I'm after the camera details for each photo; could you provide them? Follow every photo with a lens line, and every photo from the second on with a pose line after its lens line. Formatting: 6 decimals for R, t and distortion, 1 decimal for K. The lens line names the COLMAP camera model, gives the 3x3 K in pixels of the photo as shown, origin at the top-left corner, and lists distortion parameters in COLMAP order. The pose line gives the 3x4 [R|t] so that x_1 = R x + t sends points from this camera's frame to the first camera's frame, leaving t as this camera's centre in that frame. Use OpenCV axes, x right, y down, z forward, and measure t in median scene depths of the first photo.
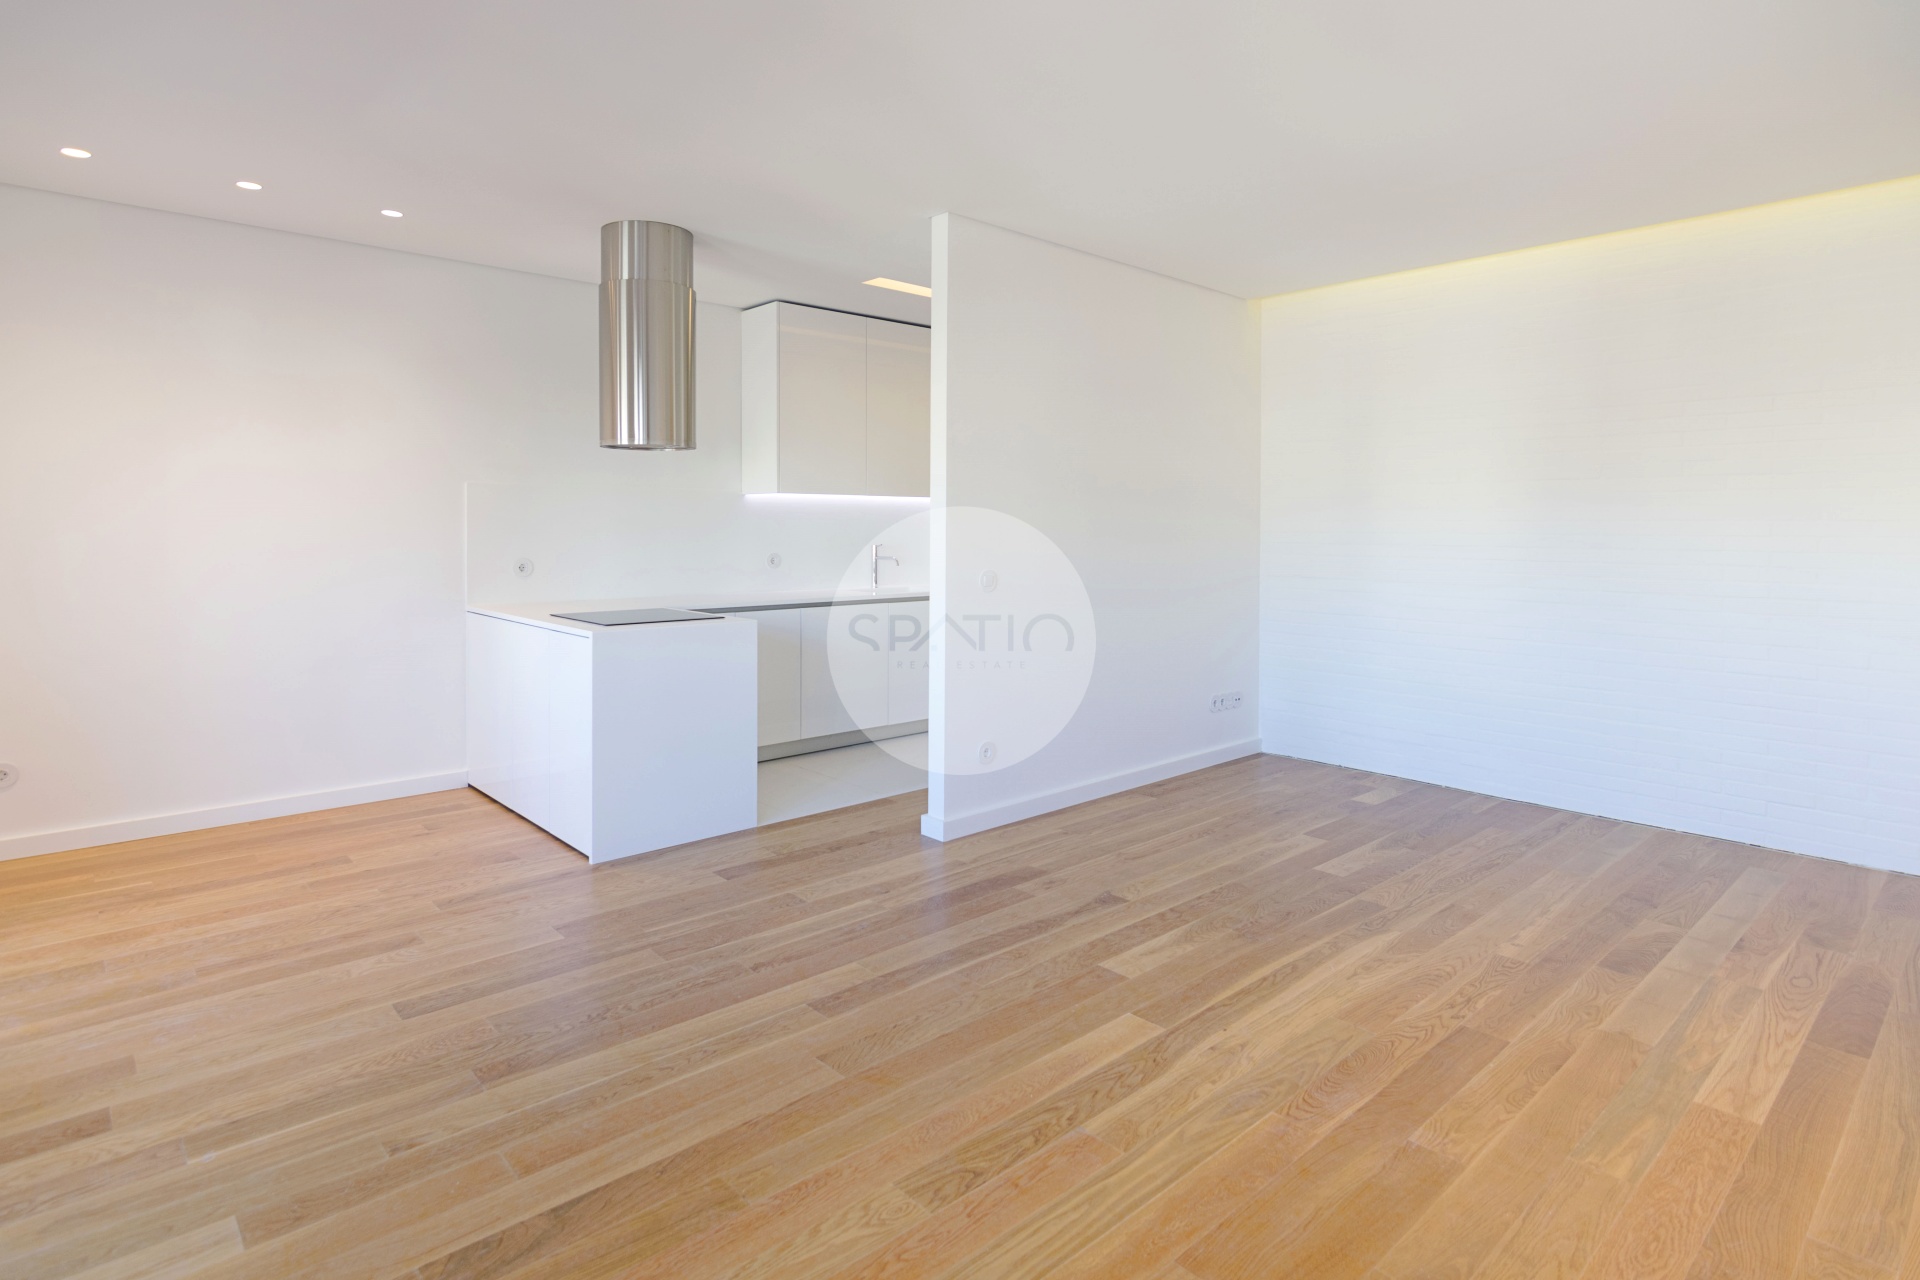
lens RADIAL K [[972.4, 0, 960.8], [0, 972.4, 526.4], [0, 0, 1]] dist [0.001543, 0.001064]
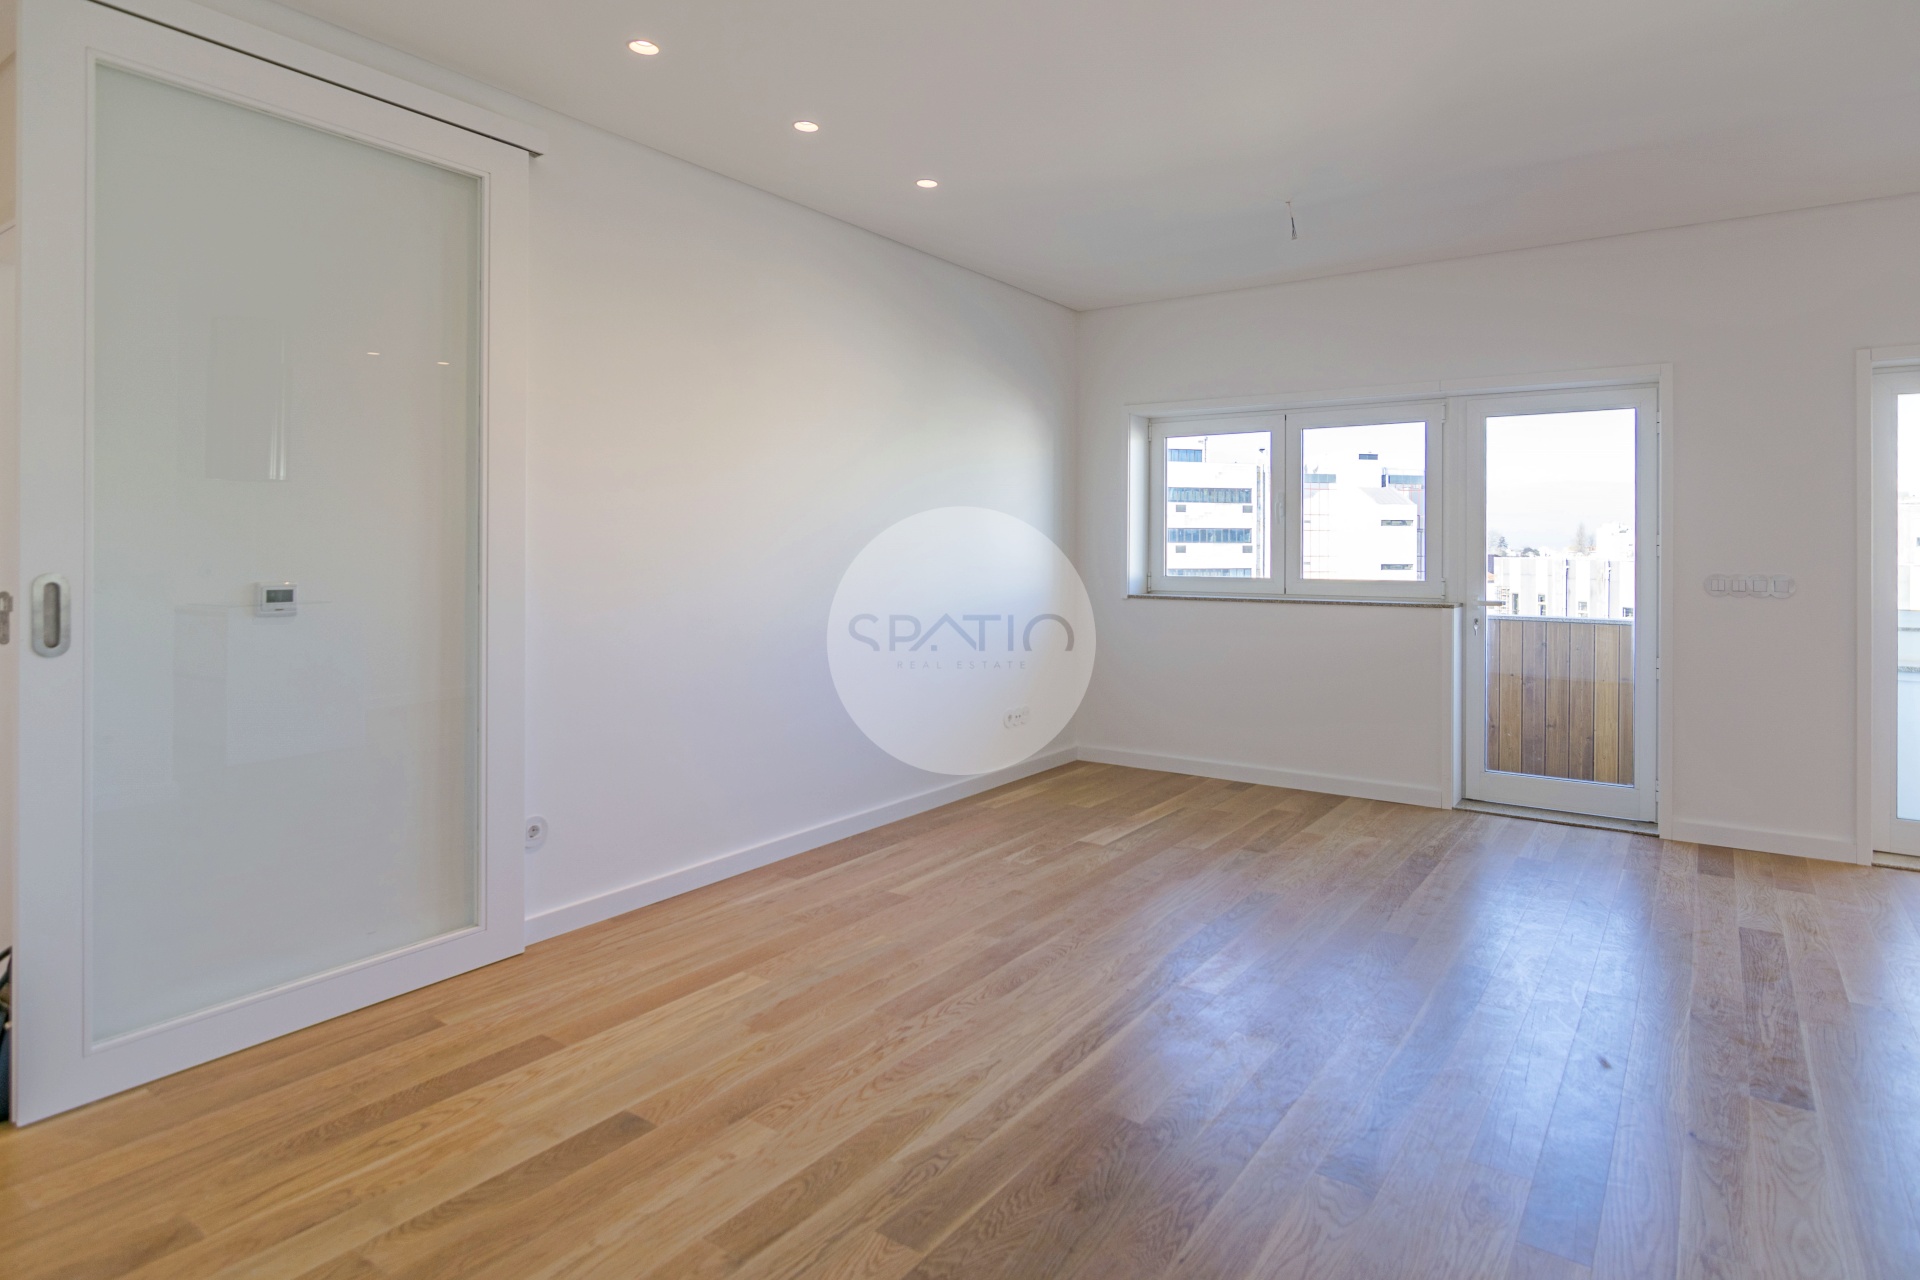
lens RADIAL K [[1007.1, 0, 1021.3], [0, 1007.1, 576.4], [0, 0, 1]] dist [-0.005314, -0.002140]
pose [[-0.972548, -0.001713, -0.232697, 0.536549], [-0.007733, 0.999658, 0.024962, 0.020367], [0.232575, 0.026076, -0.972229, 1.693474]]
